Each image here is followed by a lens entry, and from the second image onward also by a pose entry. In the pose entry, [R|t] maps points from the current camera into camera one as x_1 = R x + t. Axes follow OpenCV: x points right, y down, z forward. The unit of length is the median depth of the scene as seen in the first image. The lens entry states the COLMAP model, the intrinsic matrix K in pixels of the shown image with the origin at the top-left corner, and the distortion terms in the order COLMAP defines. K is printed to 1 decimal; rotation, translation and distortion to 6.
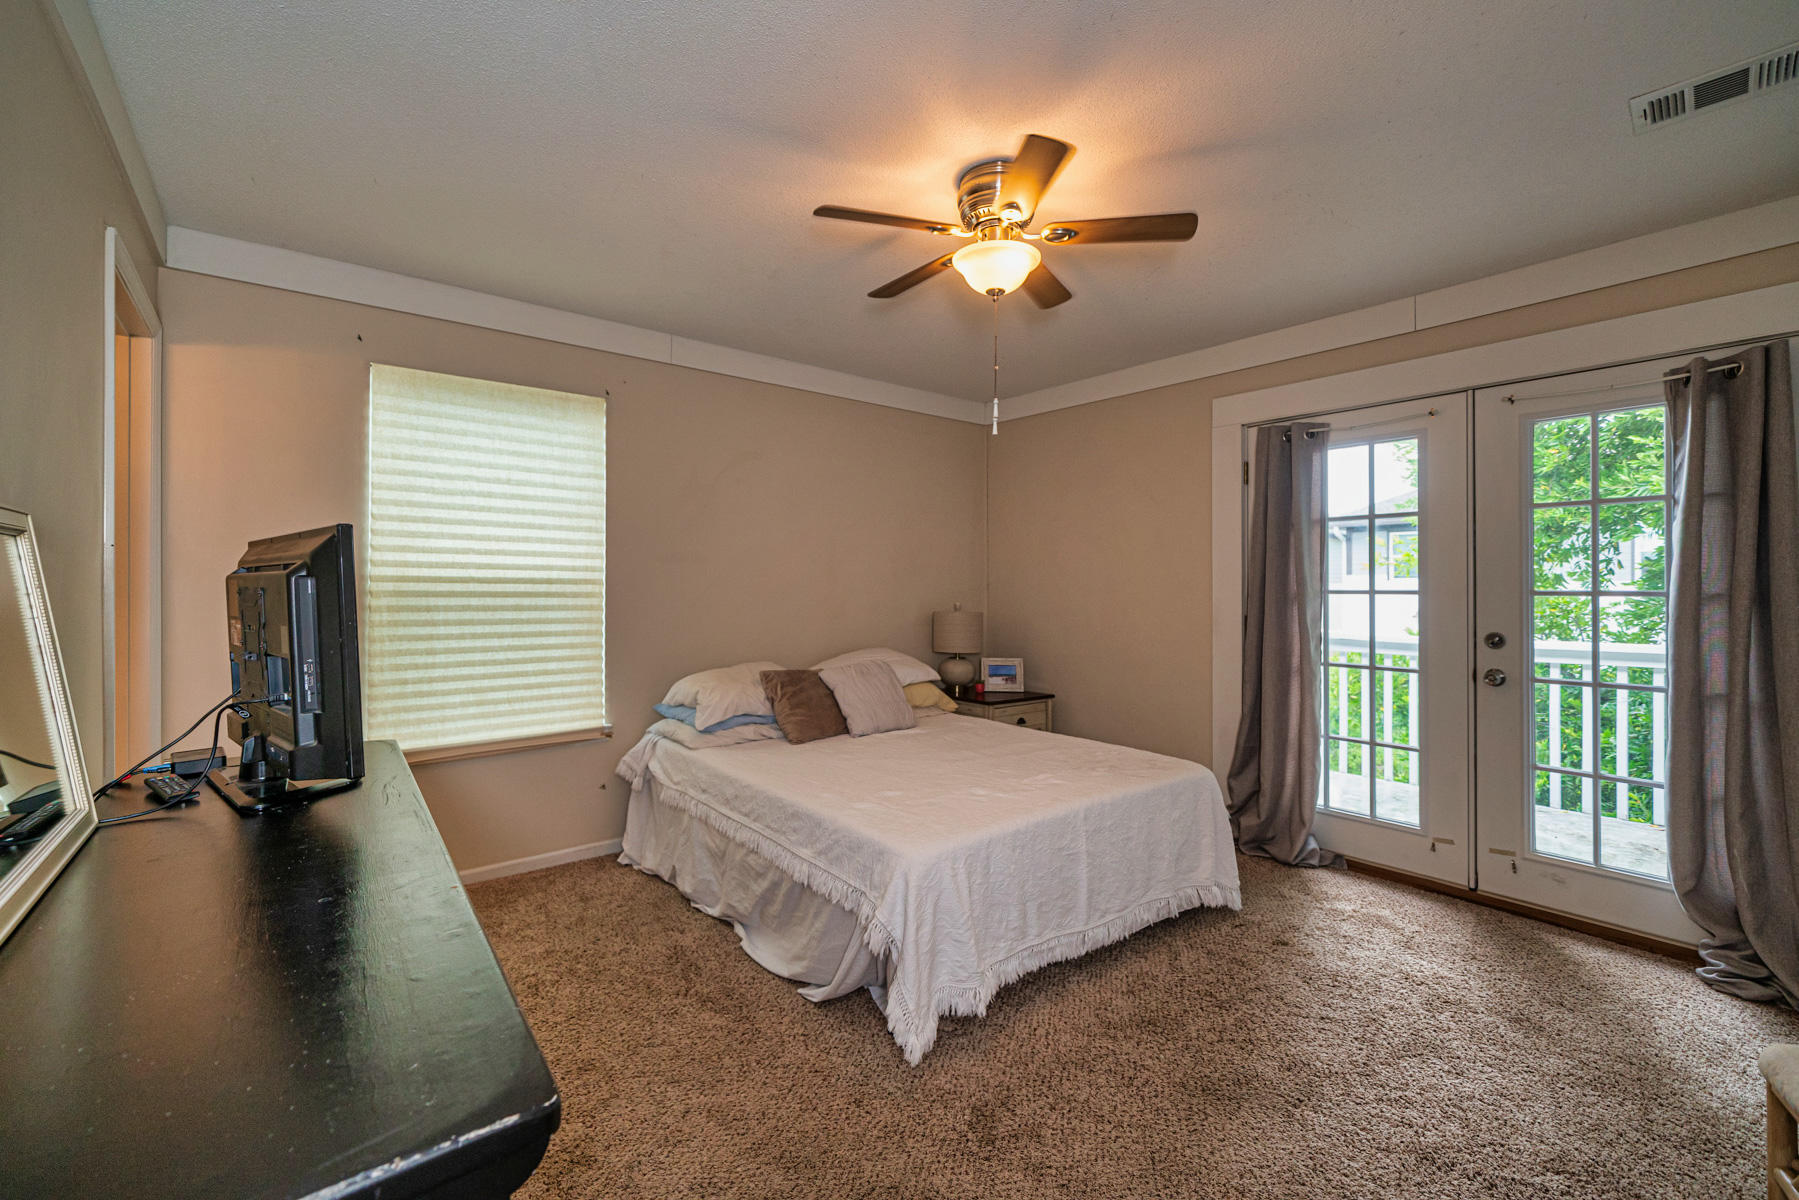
lens RADIAL K [[713.4, 0, 909.5], [0, 713.4, 587.5], [0, 0, 1]] dist [-0.000428, 0.000244]
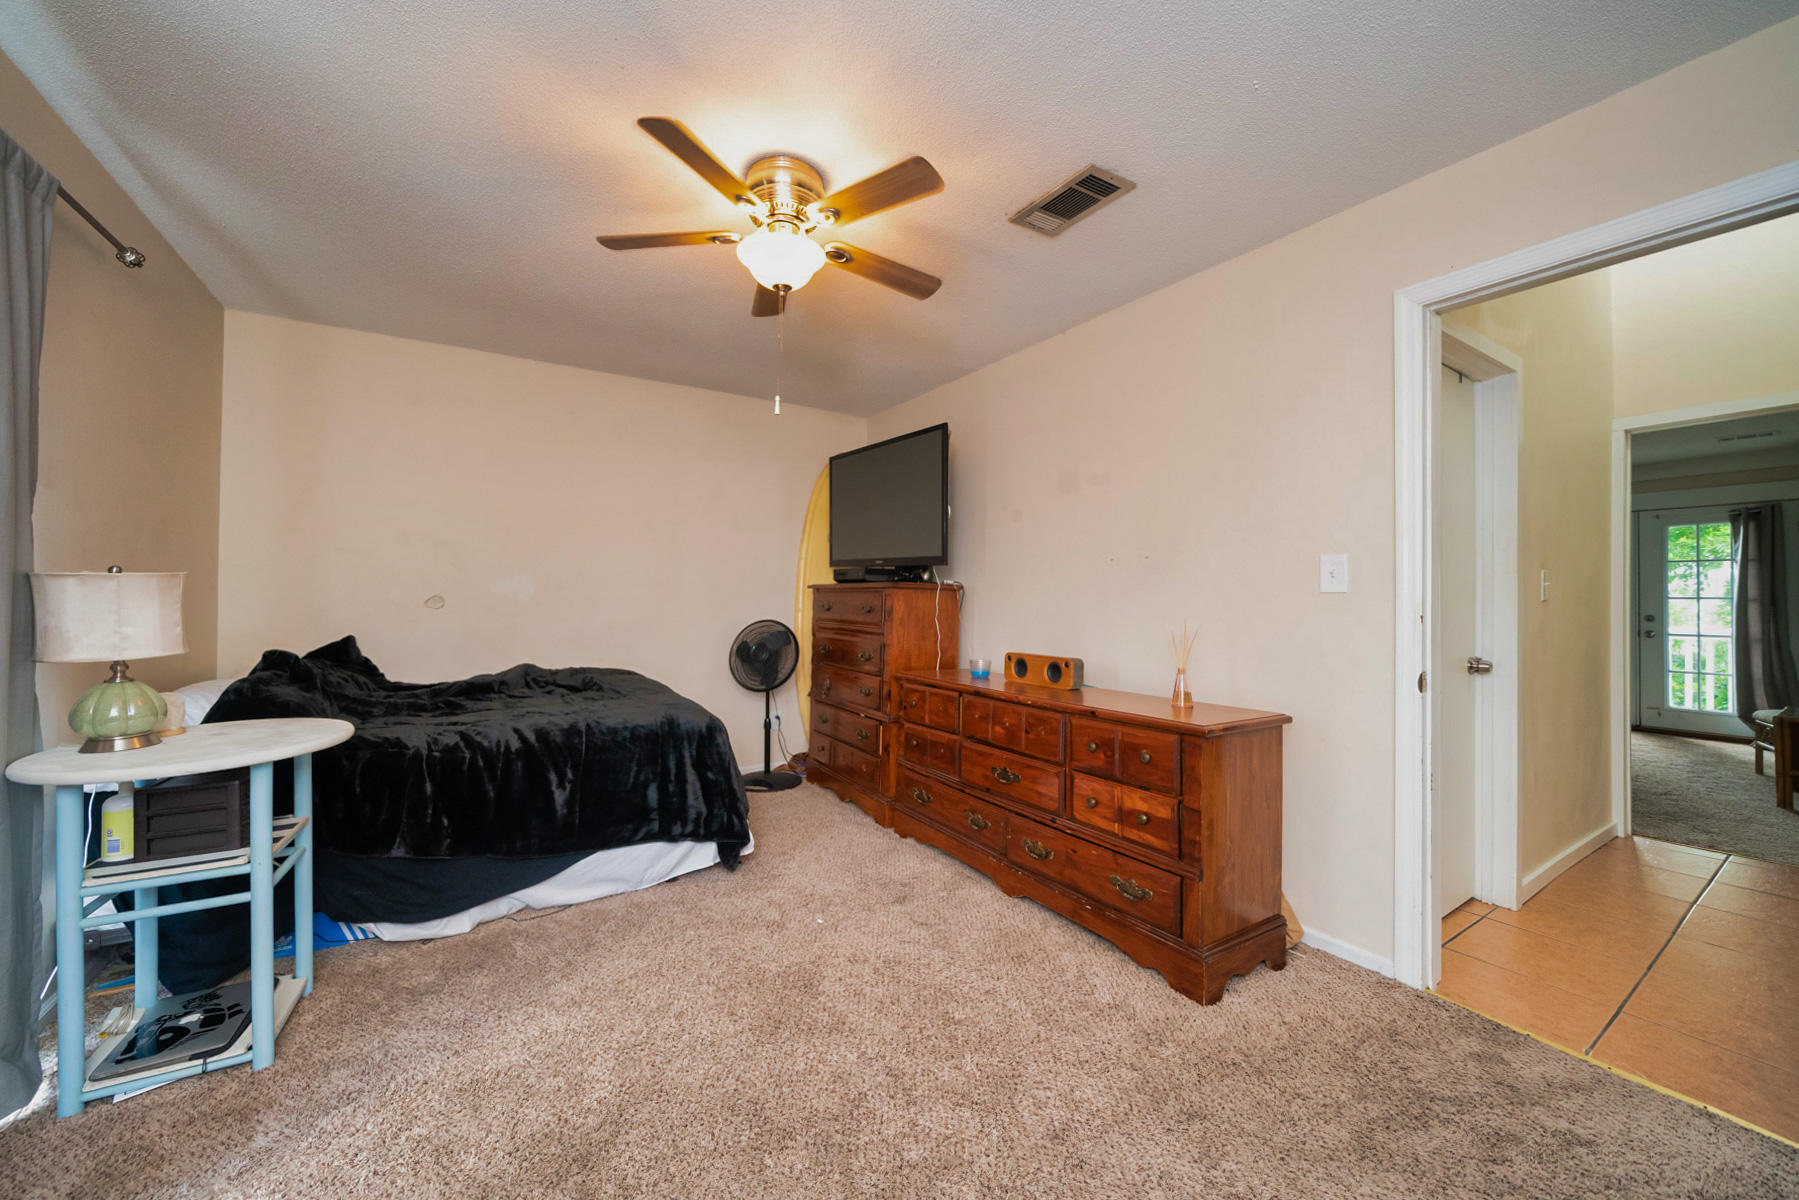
lens RADIAL K [[640.3, 0, 898.0], [0, 640.3, 594.3], [0, 0, 1]] dist [0.003114, -0.000018]
pose [[0.993841, 0.001281, -0.110808, -1.441761], [-0.002457, 0.999942, -0.010480, 0.024683], [0.110788, 0.010688, 0.993787, -1.416725]]
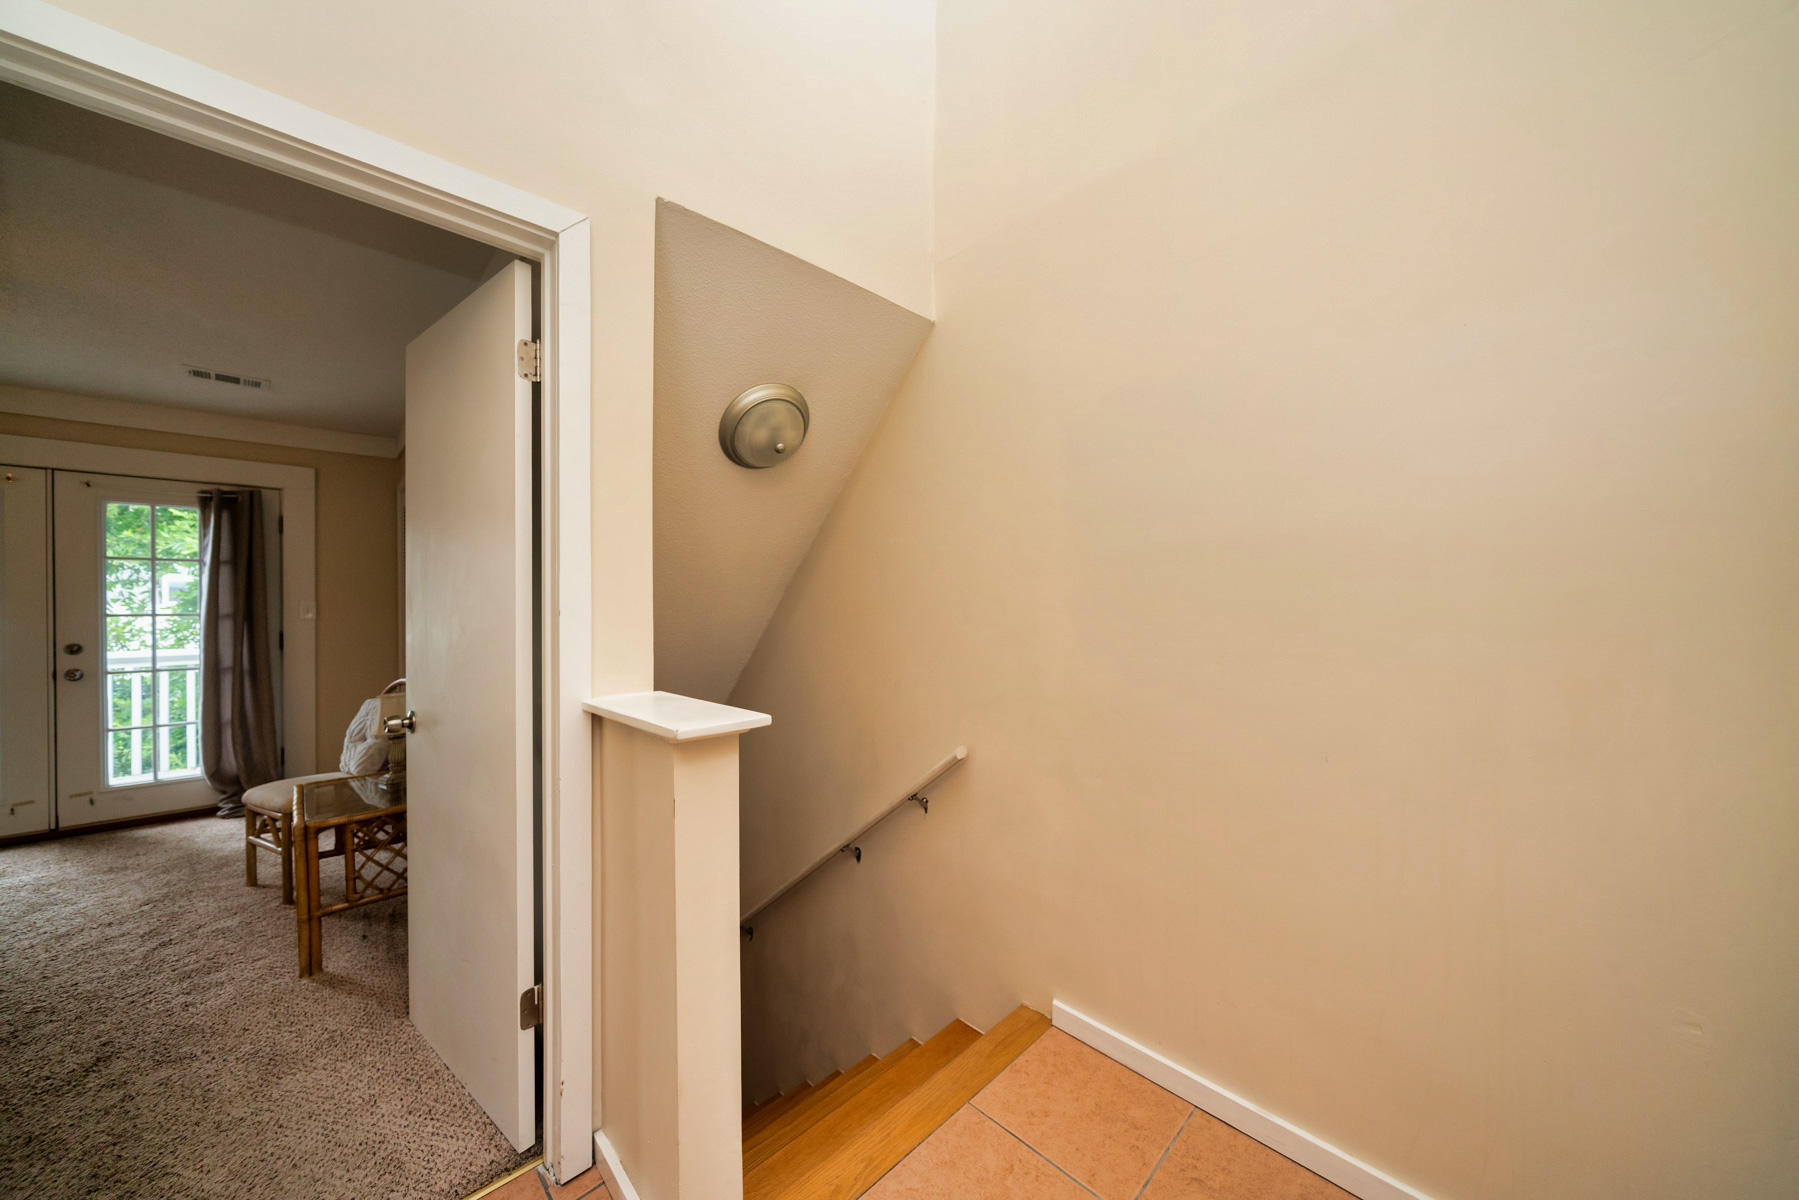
lens RADIAL K [[623.6, 0, 917.2], [0, 623.6, 604.0], [0, 0, 1]] dist [-0.008766, 0.002089]
pose [[-0.111875, 0.003590, 0.993716, -0.606125], [0.005664, 0.999980, -0.002975, -0.002394], [-0.993706, 0.005296, -0.111893, -0.547440]]
